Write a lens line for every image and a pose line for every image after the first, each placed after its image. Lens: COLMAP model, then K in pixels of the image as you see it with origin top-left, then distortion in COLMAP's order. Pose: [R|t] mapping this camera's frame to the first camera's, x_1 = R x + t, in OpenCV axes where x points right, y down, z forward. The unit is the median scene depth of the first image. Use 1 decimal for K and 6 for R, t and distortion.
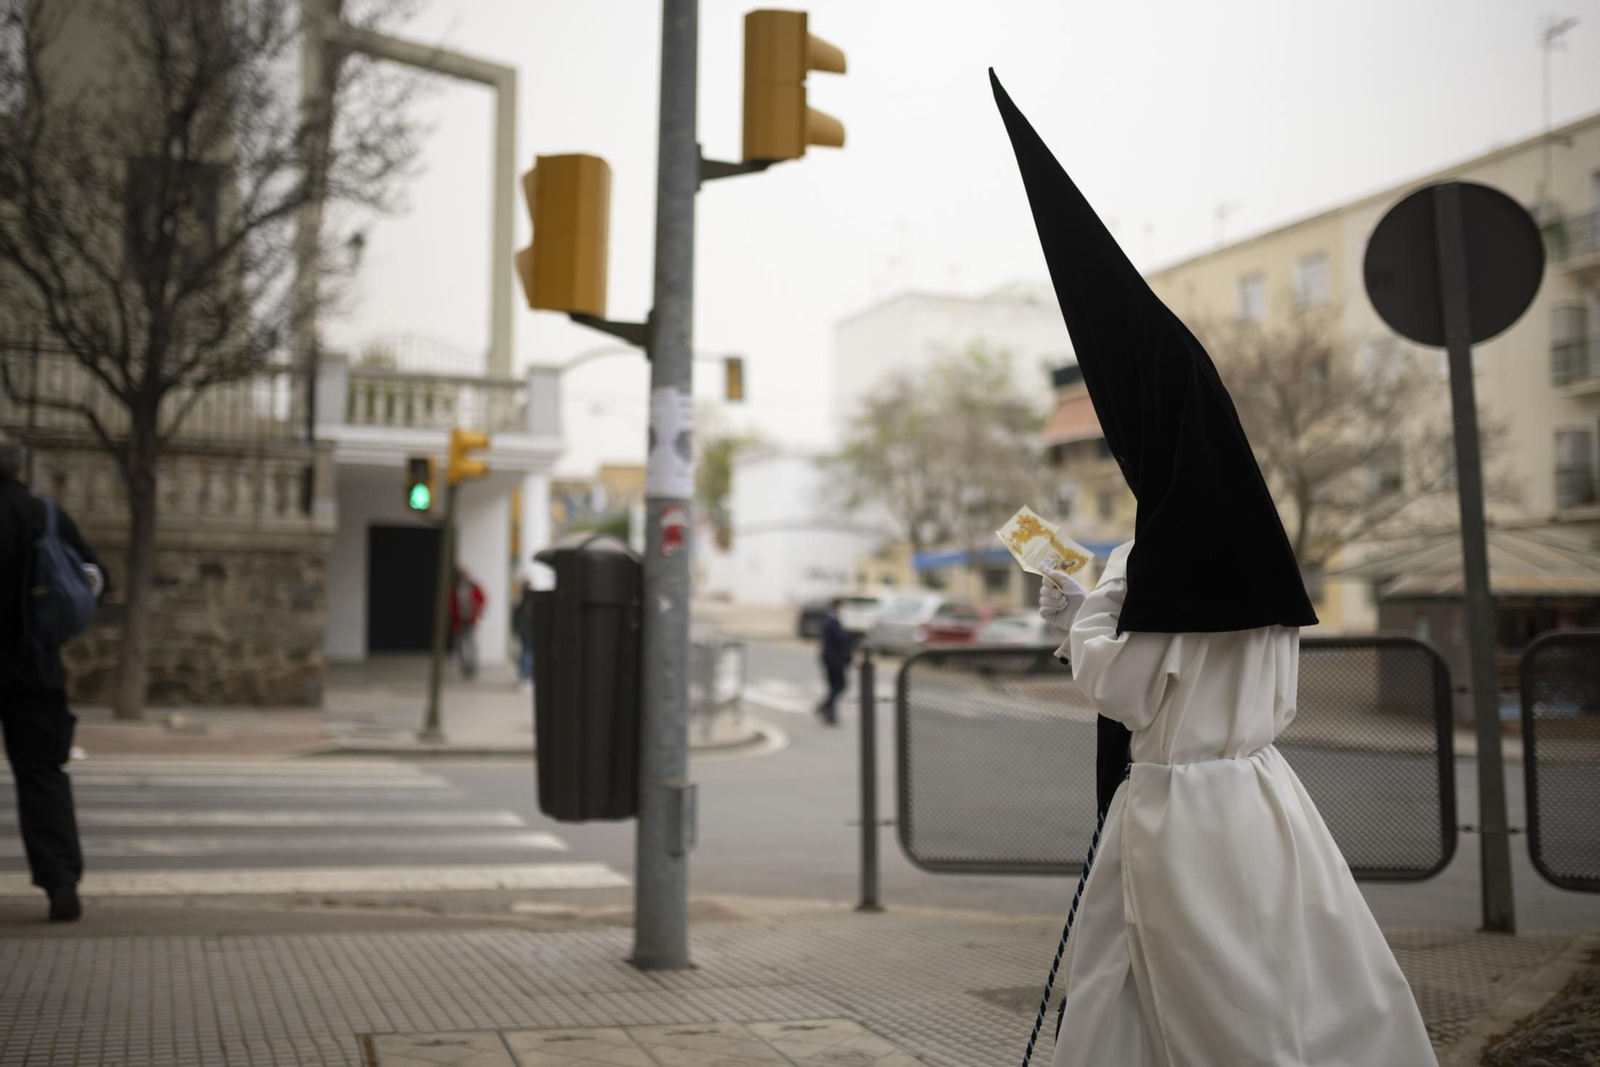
lens RADIAL K [[1556.9, 0, 800.0], [0, 1556.9, 533.5], [0, 0, 1]] dist [-0.093472, 0.140723]
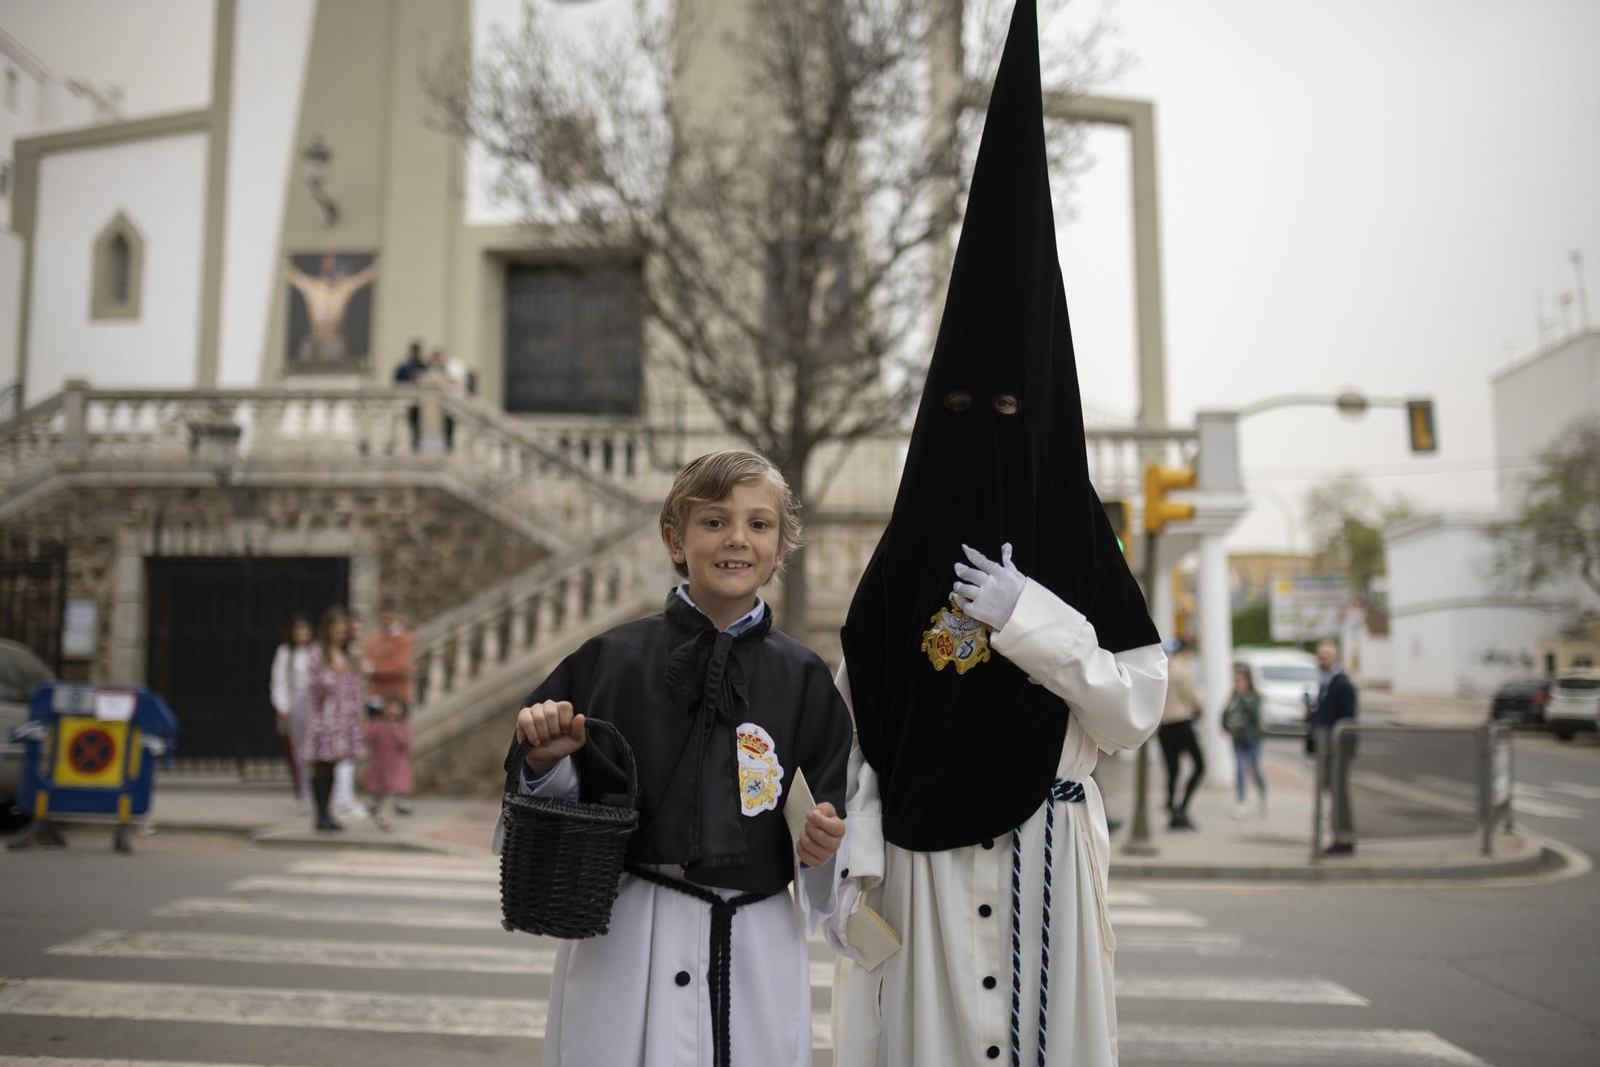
lens RADIAL K [[1573.2, 0, 798.4], [0, 1573.2, 486.4], [0, 0, 1]] dist [-0.003508, 0.010607]
pose [[0.921891, -0.064853, -0.381982, -0.069489], [0.030836, 0.995045, -0.094518, 0.014364], [0.386219, 0.075357, 0.919324, 0.151797]]
